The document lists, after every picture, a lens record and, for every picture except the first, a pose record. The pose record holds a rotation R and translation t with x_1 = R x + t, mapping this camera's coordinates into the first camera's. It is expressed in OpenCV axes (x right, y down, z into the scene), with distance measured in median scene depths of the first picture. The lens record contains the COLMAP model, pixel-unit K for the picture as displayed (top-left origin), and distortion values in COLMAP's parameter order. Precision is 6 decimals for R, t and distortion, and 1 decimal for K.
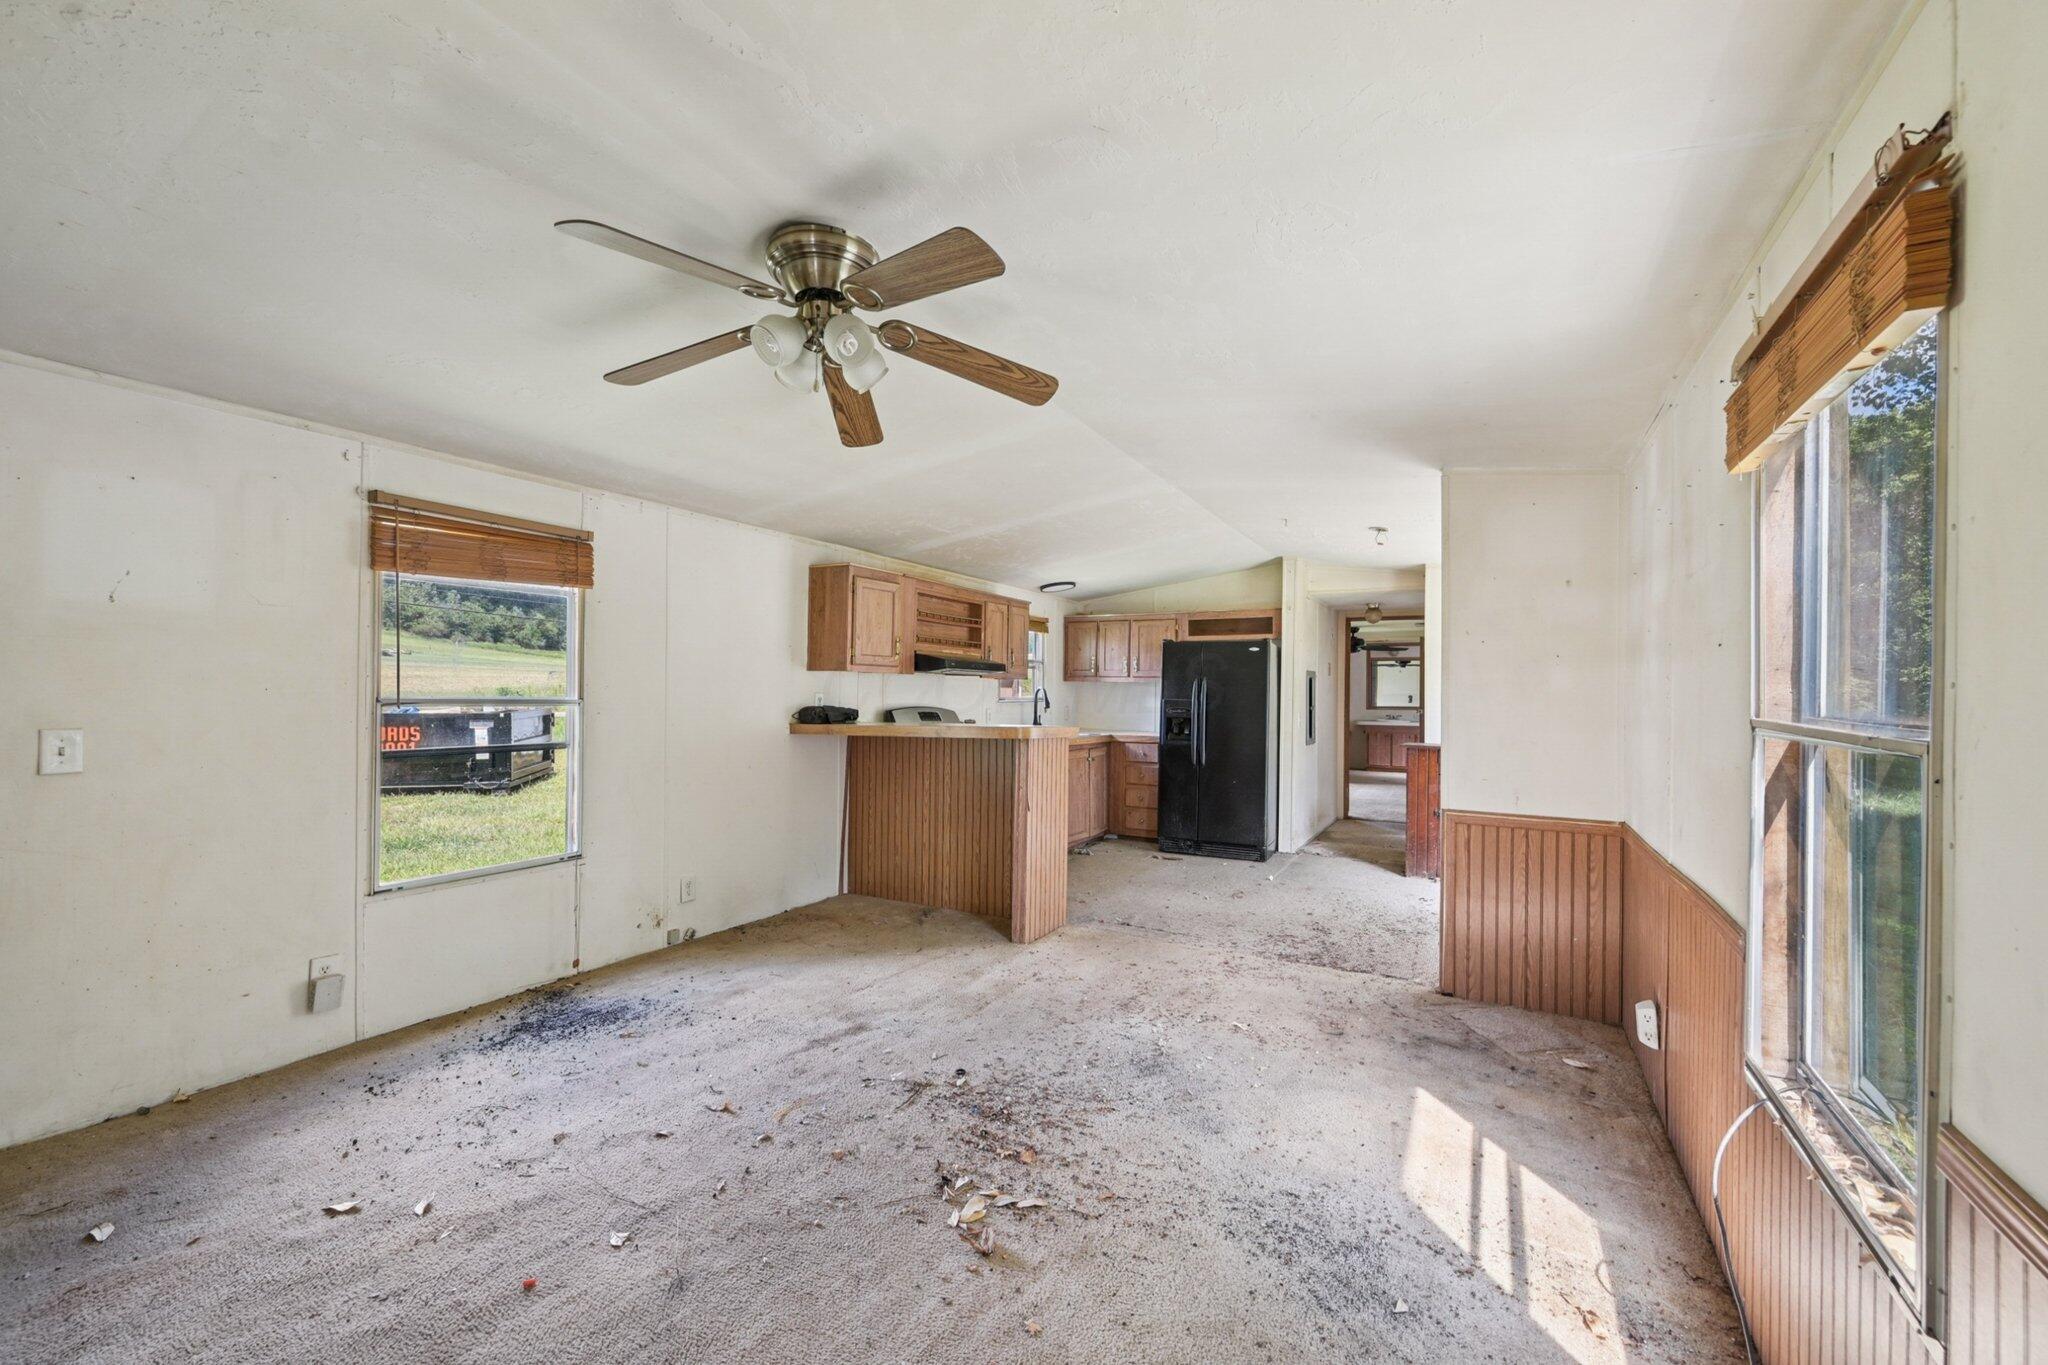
lens RADIAL K [[809.0, 0, 1020.7], [0, 809.0, 691.5], [0, 0, 1]] dist [0.000441, 0.000154]
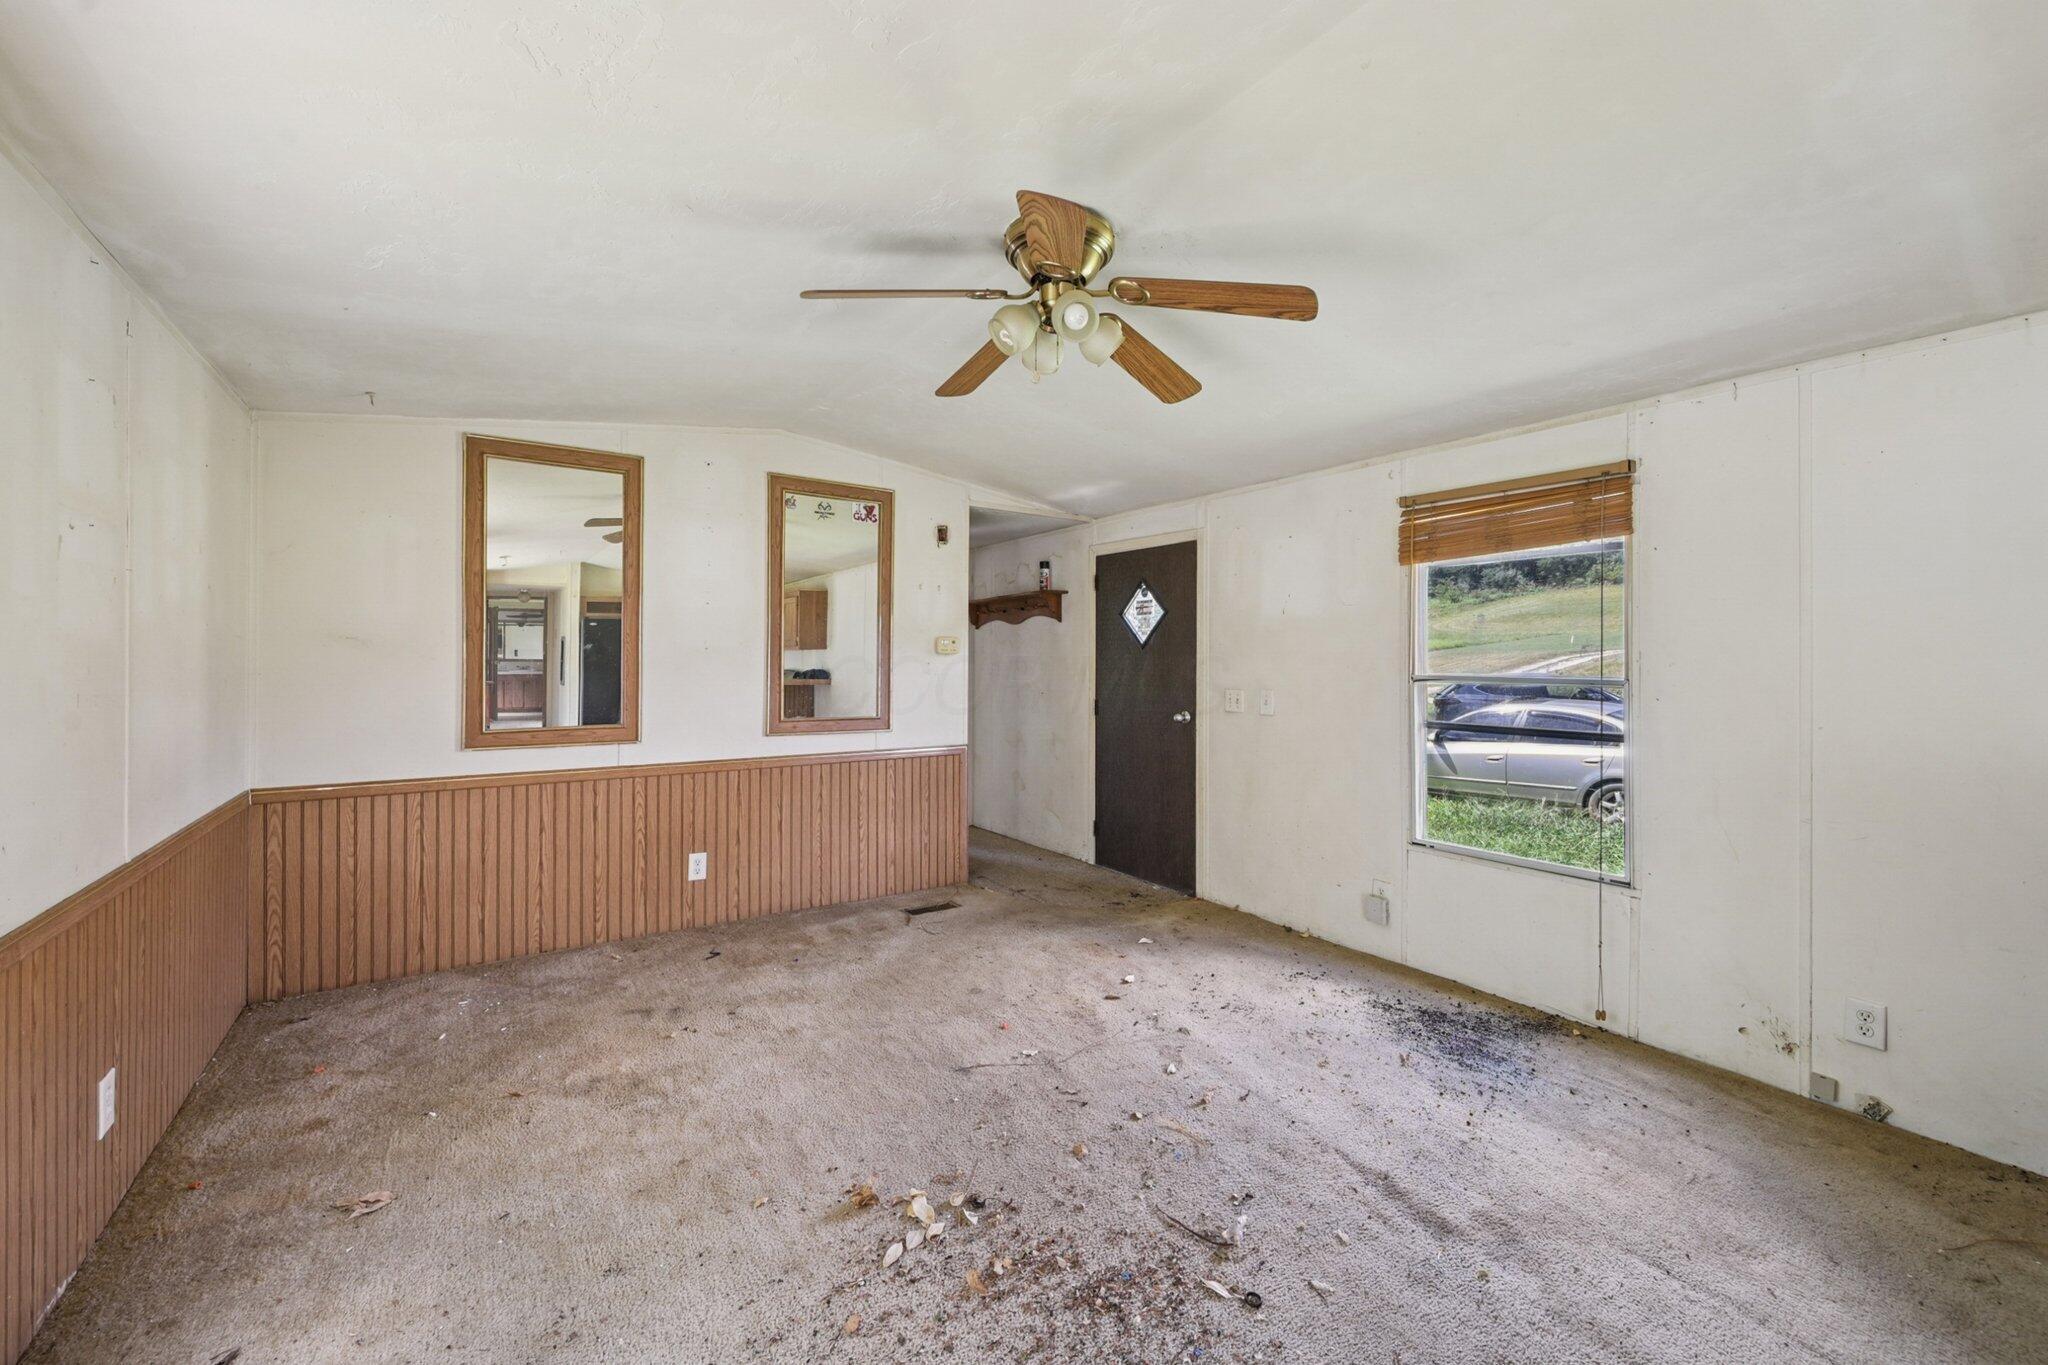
lens RADIAL K [[809.0, 0, 1016.4], [0, 809.0, 673.3], [0, 0, 1]] dist [0.000441, 0.000154]
pose [[-0.442684, 0.000598, -0.896678, 0.494491], [-0.008218, 0.999955, 0.004724, 0.005109], [0.896640, 0.009461, -0.442659, 1.011332]]
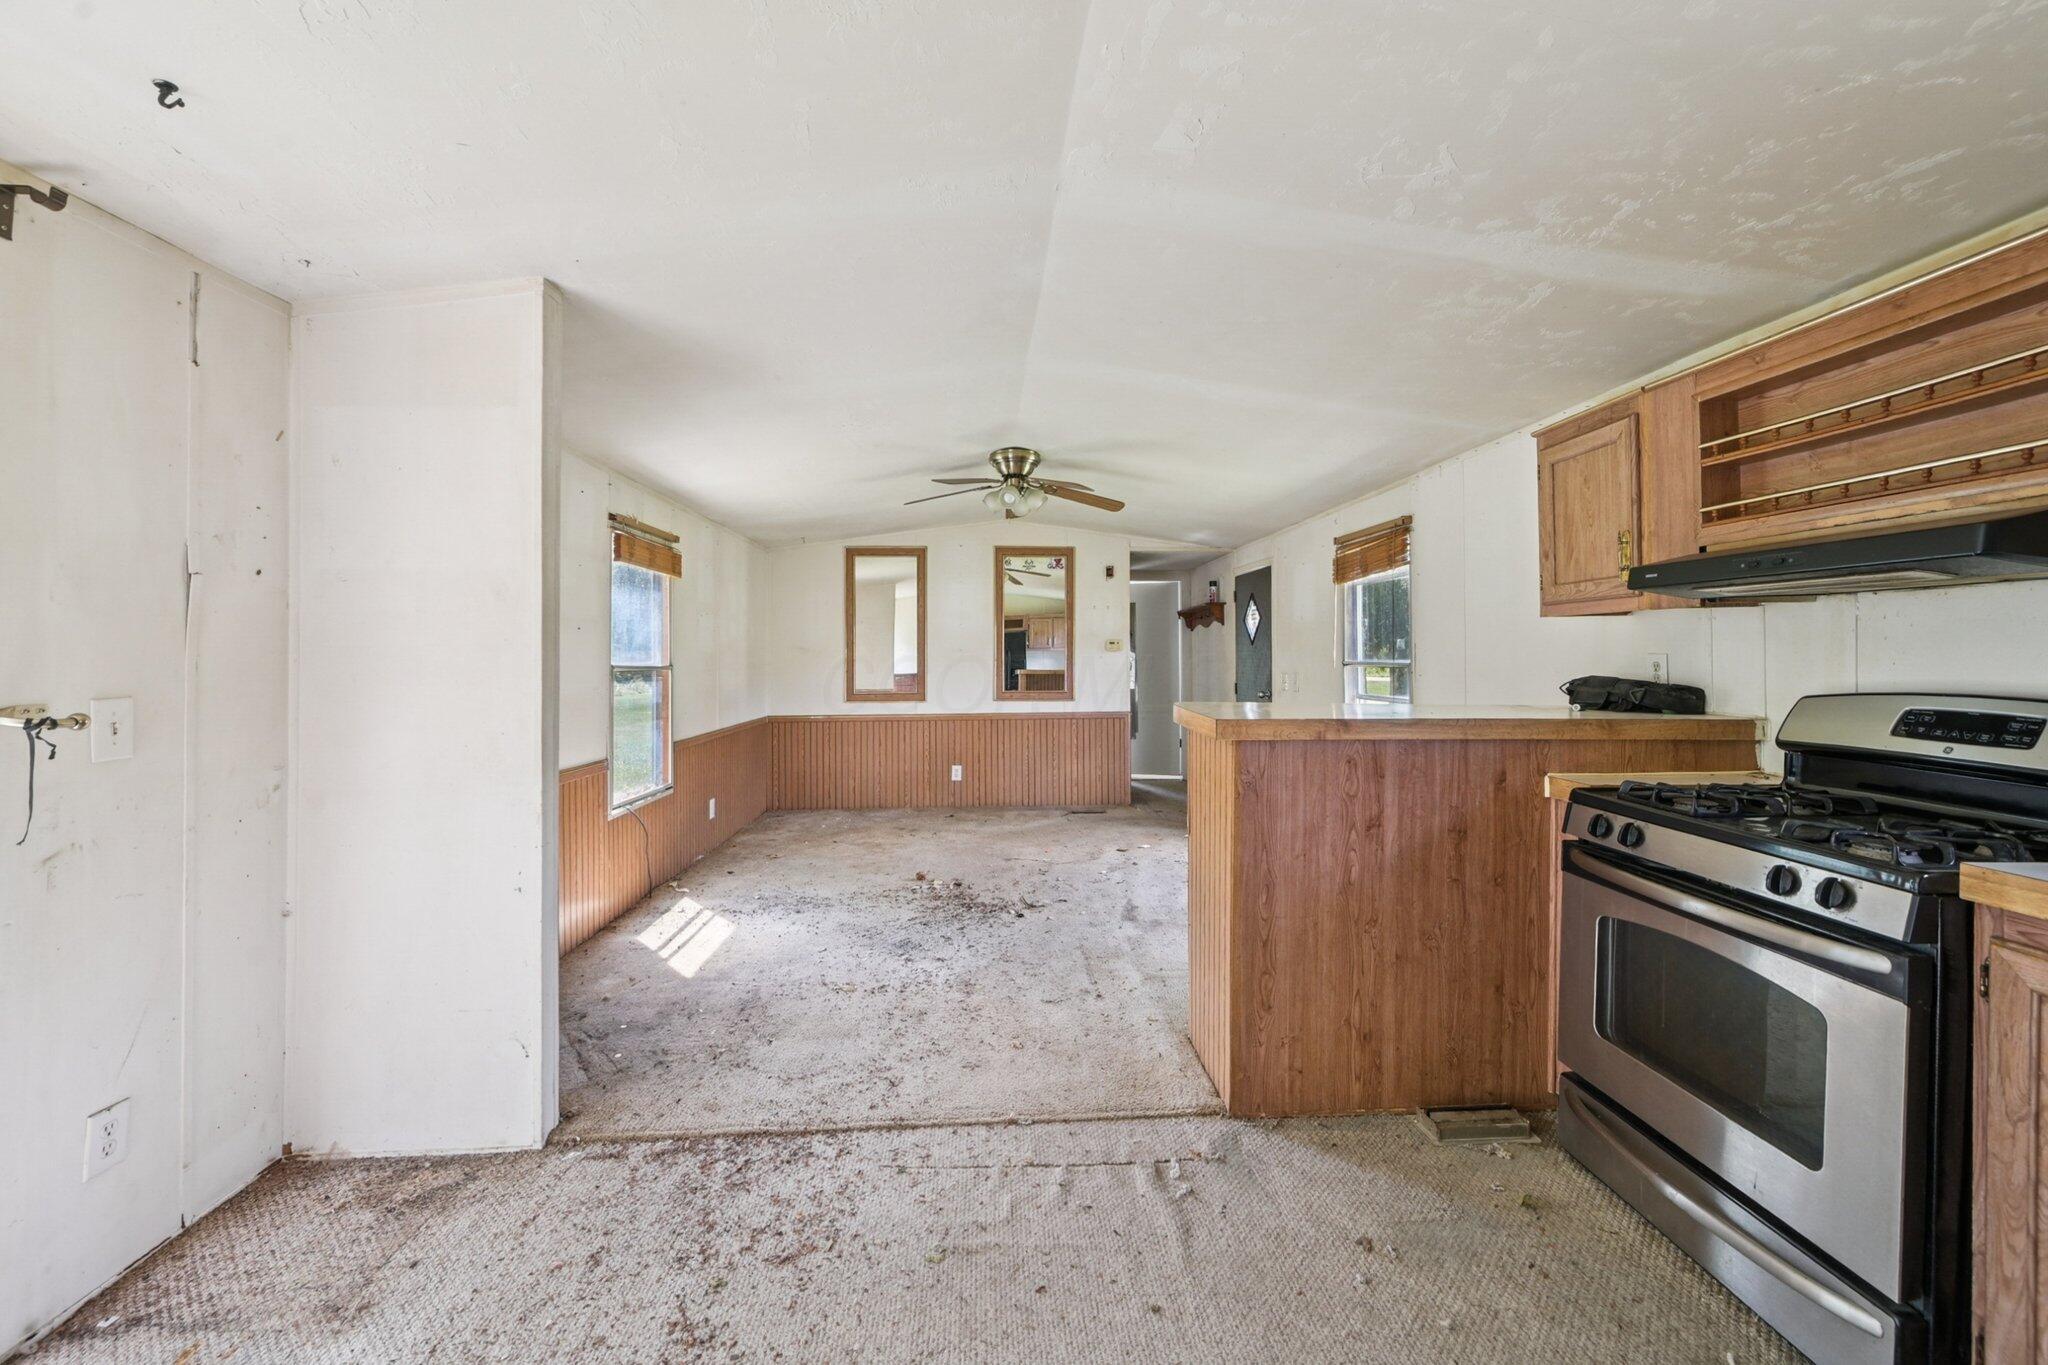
lens RADIAL K [[809.0, 0, 1026.4], [0, 809.0, 667.0], [0, 0, 1]] dist [0.000441, 0.000154]
pose [[-0.834588, -0.000664, -0.550875, 0.662632], [-0.003044, 0.999990, 0.003406, 0.015768], [0.550867, 0.004519, -0.834581, 2.040606]]
